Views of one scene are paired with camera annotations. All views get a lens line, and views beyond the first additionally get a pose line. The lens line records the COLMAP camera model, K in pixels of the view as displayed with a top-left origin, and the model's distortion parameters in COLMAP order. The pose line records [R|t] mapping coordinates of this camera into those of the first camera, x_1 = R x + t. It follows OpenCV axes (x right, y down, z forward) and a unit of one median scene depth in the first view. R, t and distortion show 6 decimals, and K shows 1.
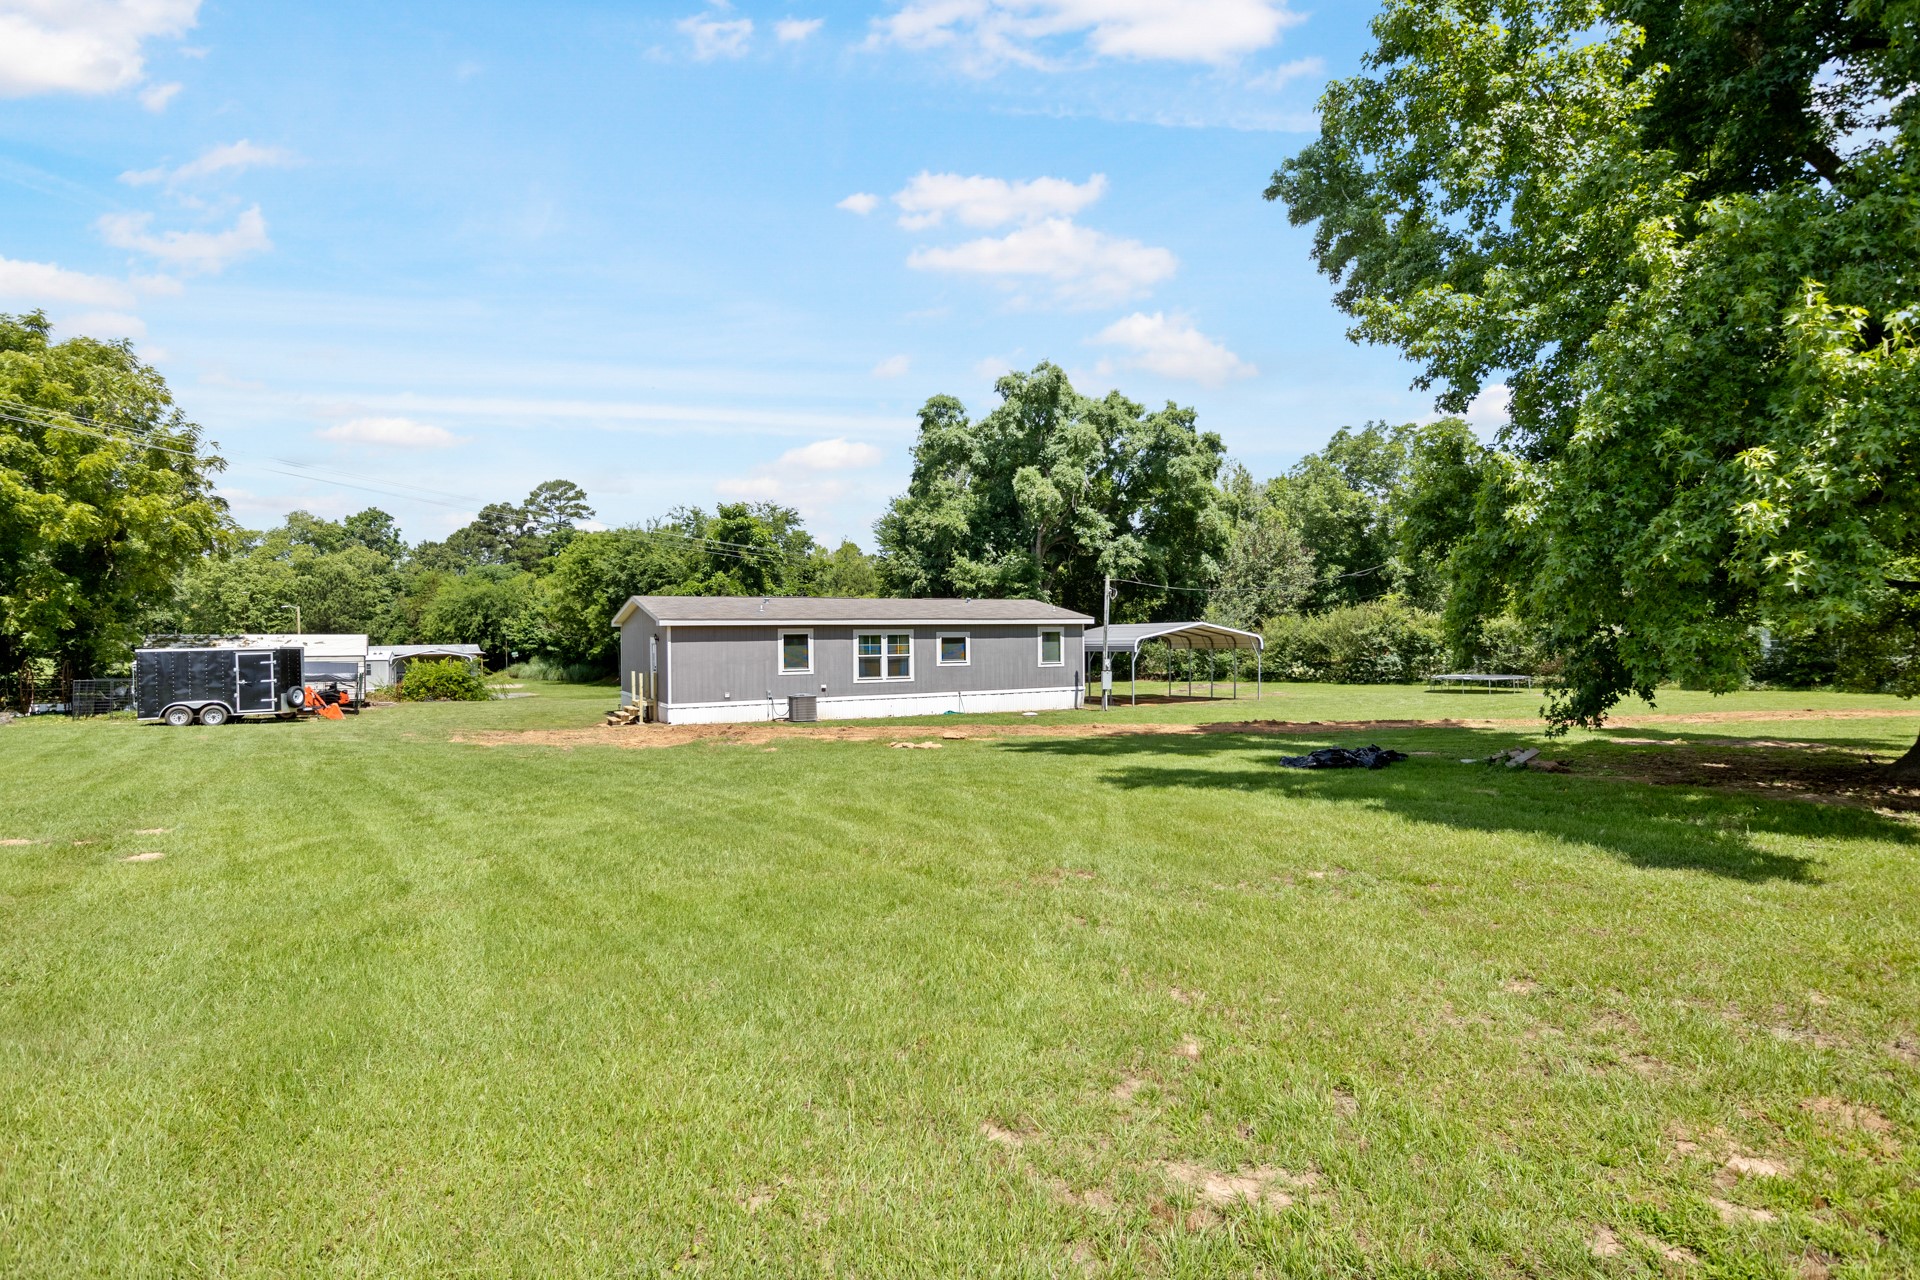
lens RADIAL K [[965.0, 0, 960.9], [0, 965.0, 616.7], [0, 0, 1]] dist [-0.001856, -0.002082]
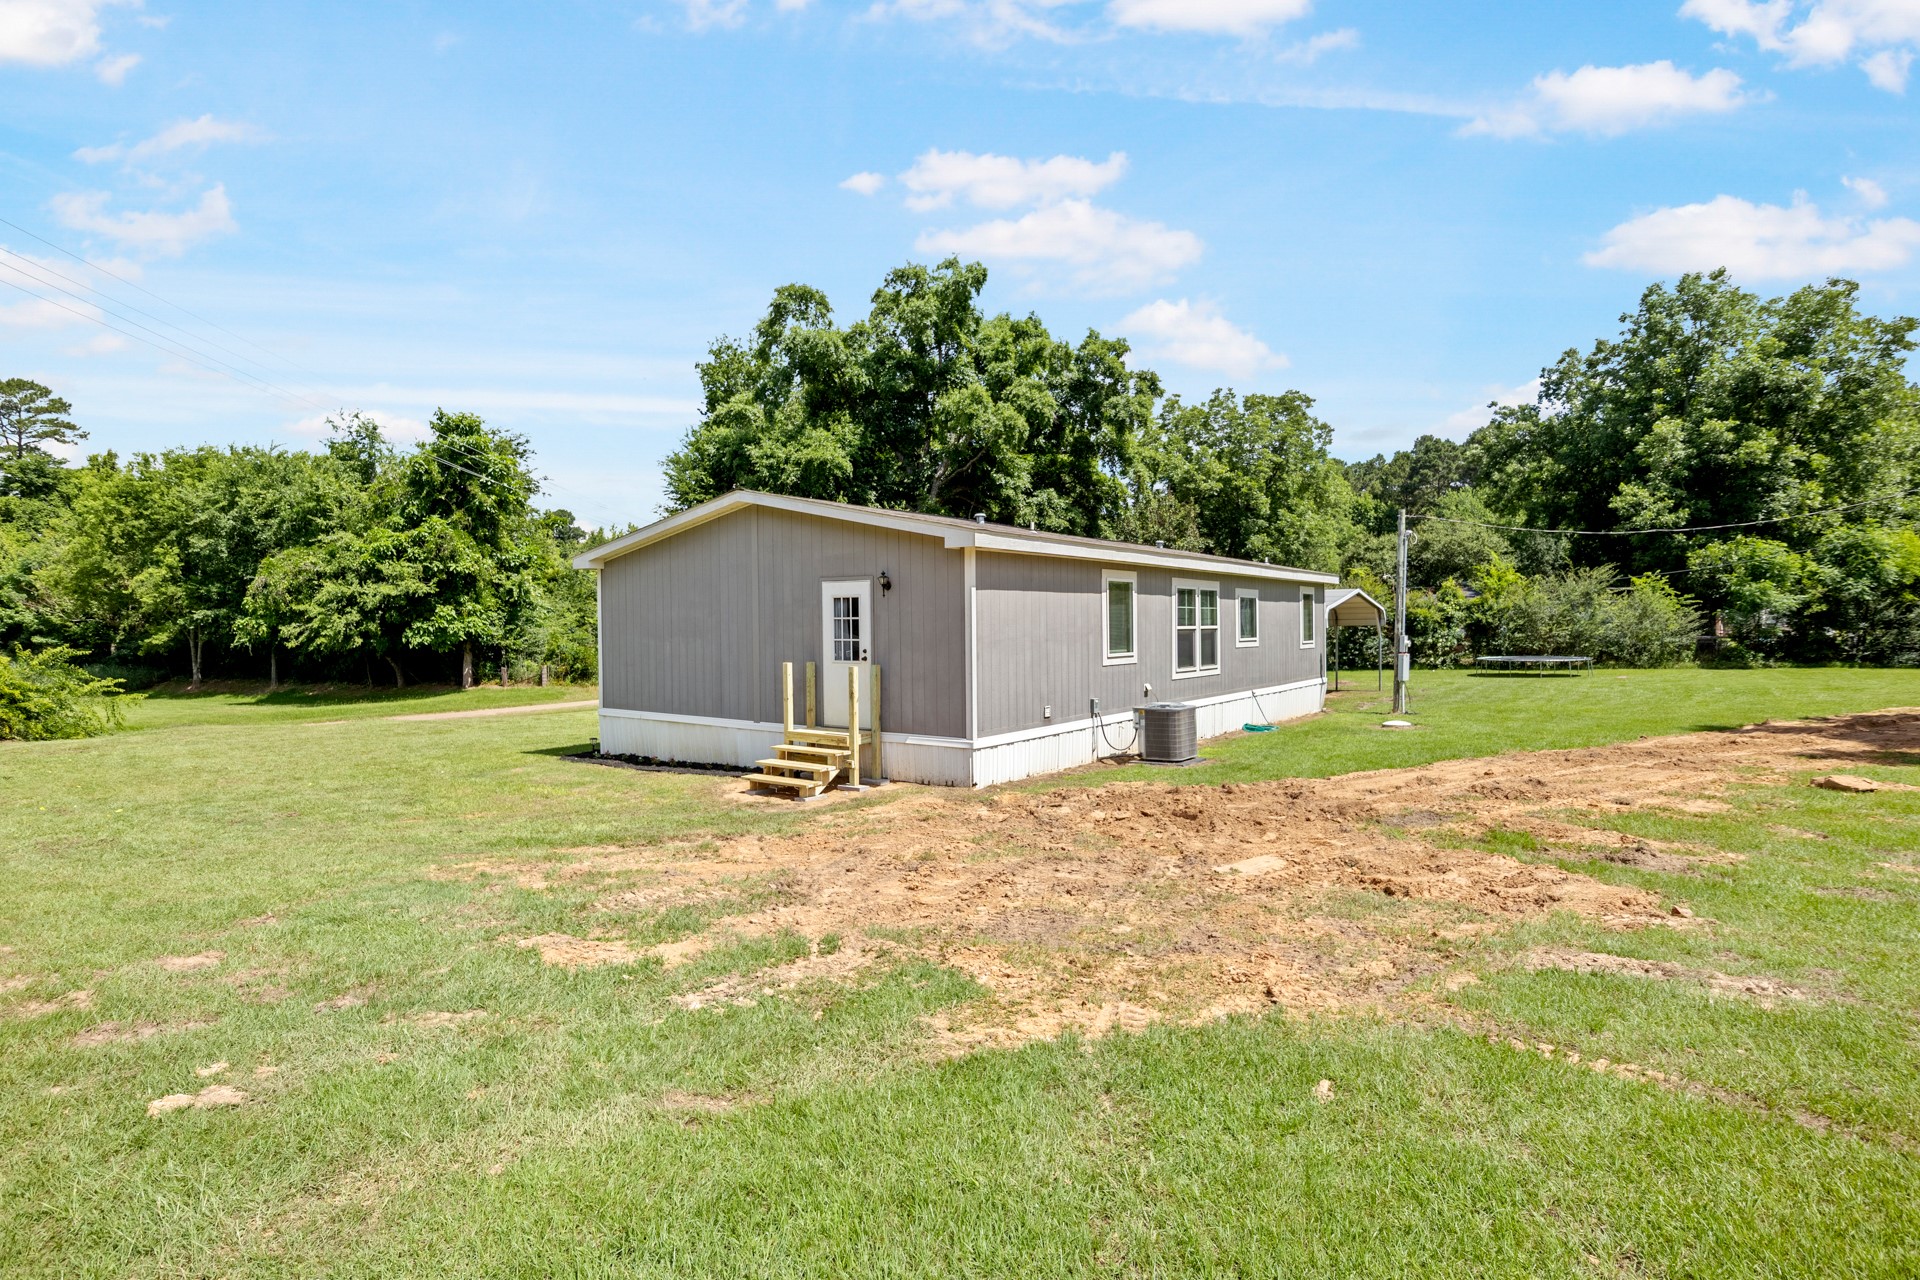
lens RADIAL K [[965.0, 0, 960.9], [0, 965.0, 616.7], [0, 0, 1]] dist [-0.001856, -0.002082]
pose [[0.907032, 0.005260, 0.421029, -0.230754], [-0.007895, 0.999959, 0.004514, 0.017600], [-0.420988, -0.007419, 0.907036, 0.304286]]
